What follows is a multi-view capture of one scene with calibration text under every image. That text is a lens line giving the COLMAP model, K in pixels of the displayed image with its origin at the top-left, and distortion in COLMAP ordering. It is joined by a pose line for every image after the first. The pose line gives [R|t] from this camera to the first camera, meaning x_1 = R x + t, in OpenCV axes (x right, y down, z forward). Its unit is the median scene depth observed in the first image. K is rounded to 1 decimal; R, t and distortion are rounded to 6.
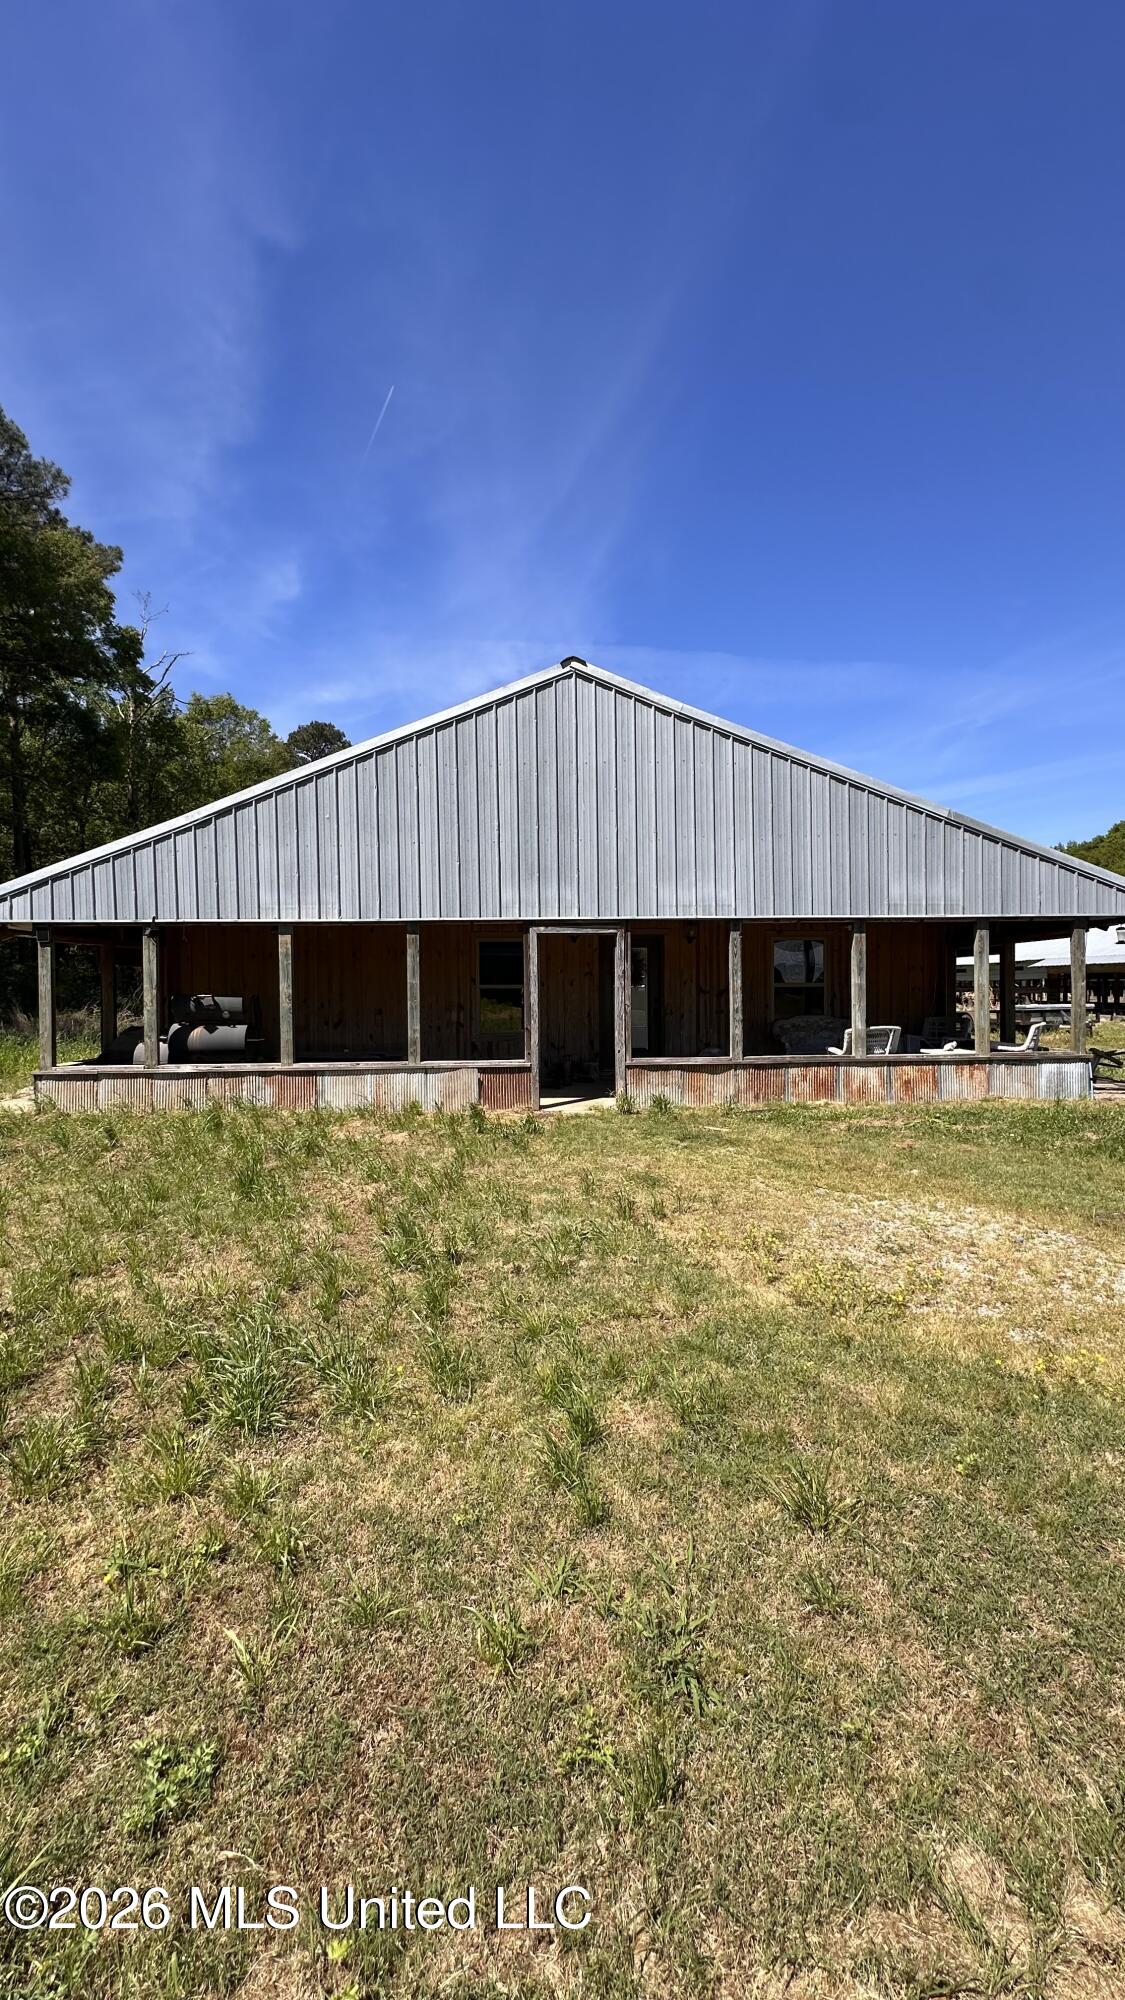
lens RADIAL K [[796.0, 0, 563.0], [0, 796.0, 997.9], [0, 0, 1]] dist [-0.003246, 0.000582]
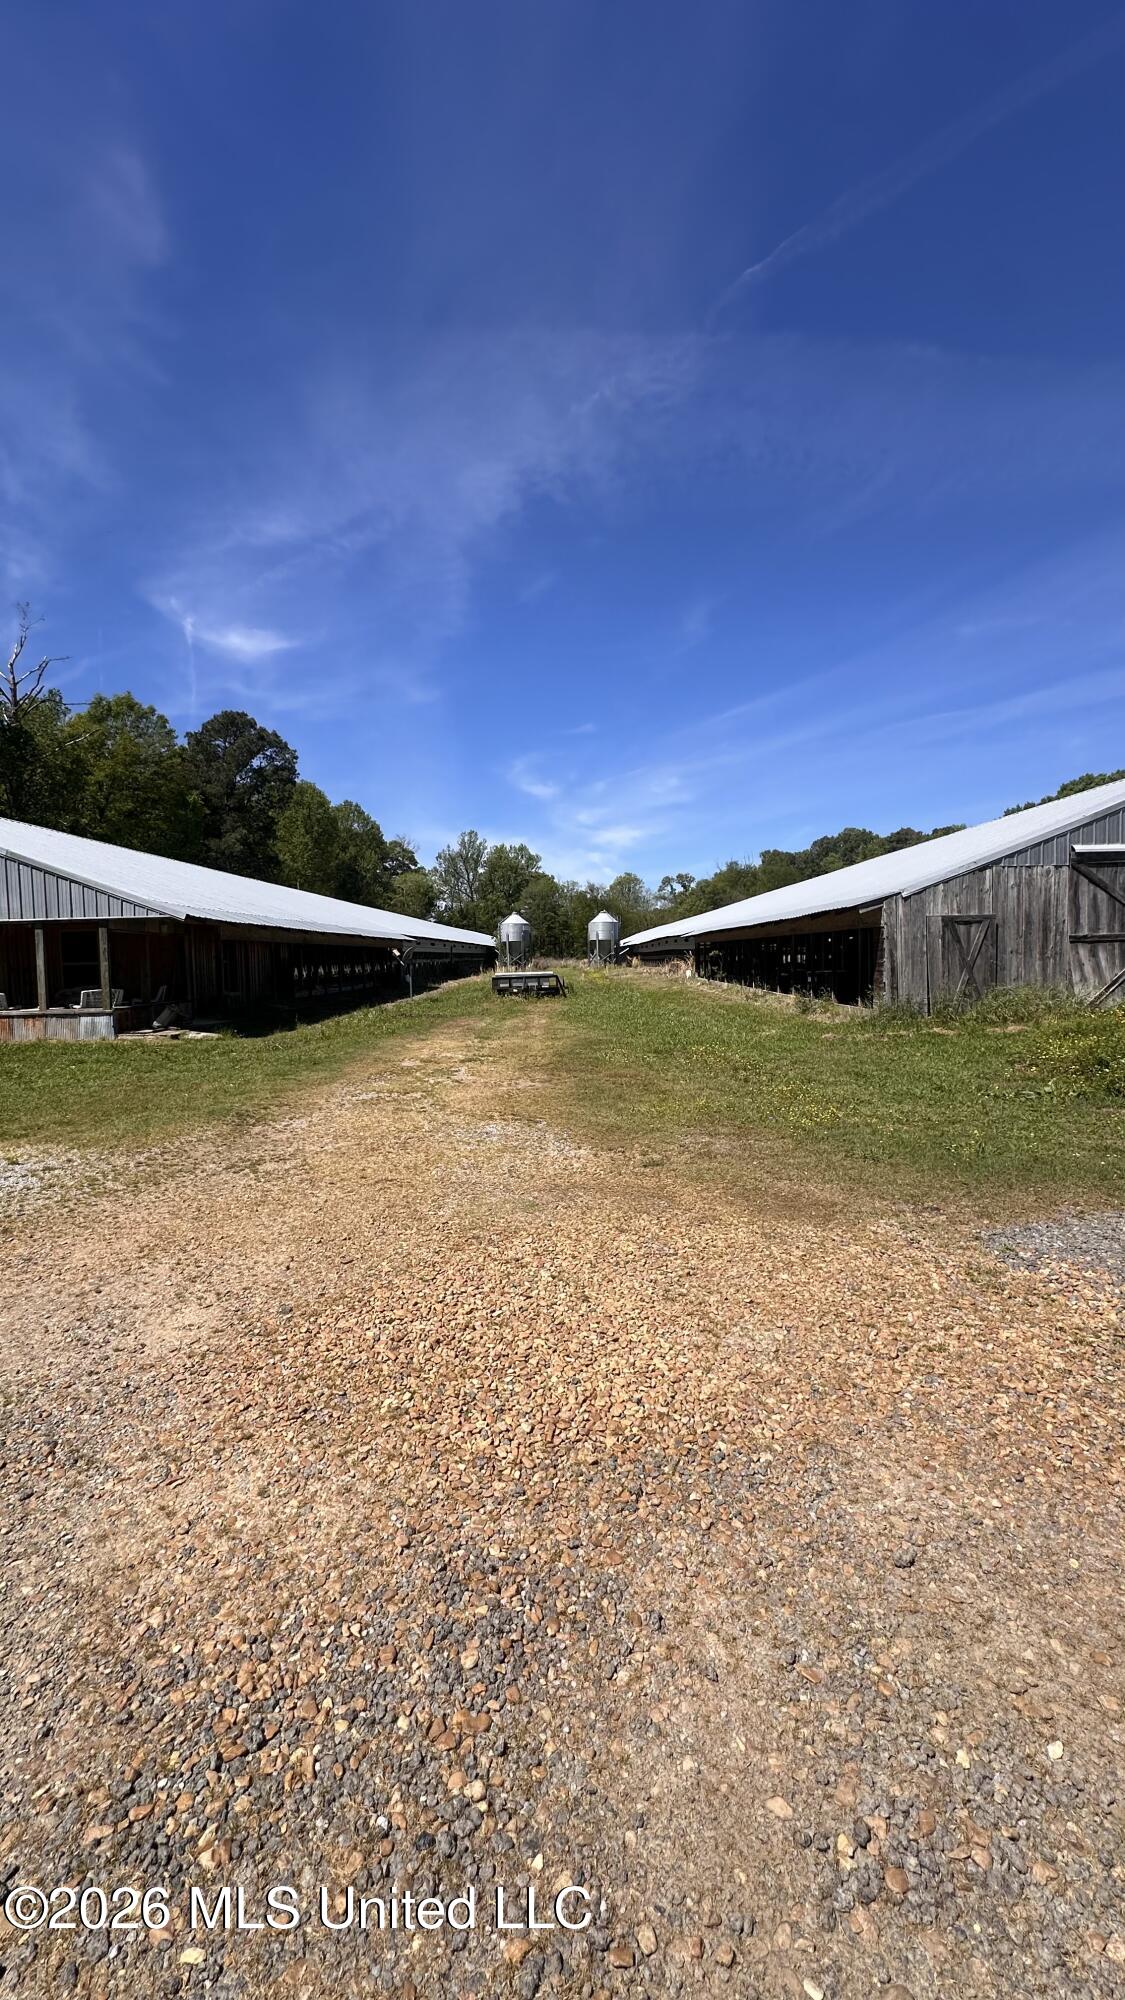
lens RADIAL K [[796.0, 0, 565.4], [0, 796.0, 1000.2], [0, 0, 1]] dist [-0.003246, 0.000582]
pose [[0.893998, 0.032815, -0.446867, 1.324824], [-0.020956, 0.999285, 0.031457, -0.009891], [0.447580, -0.018758, 0.894047, 0.042075]]
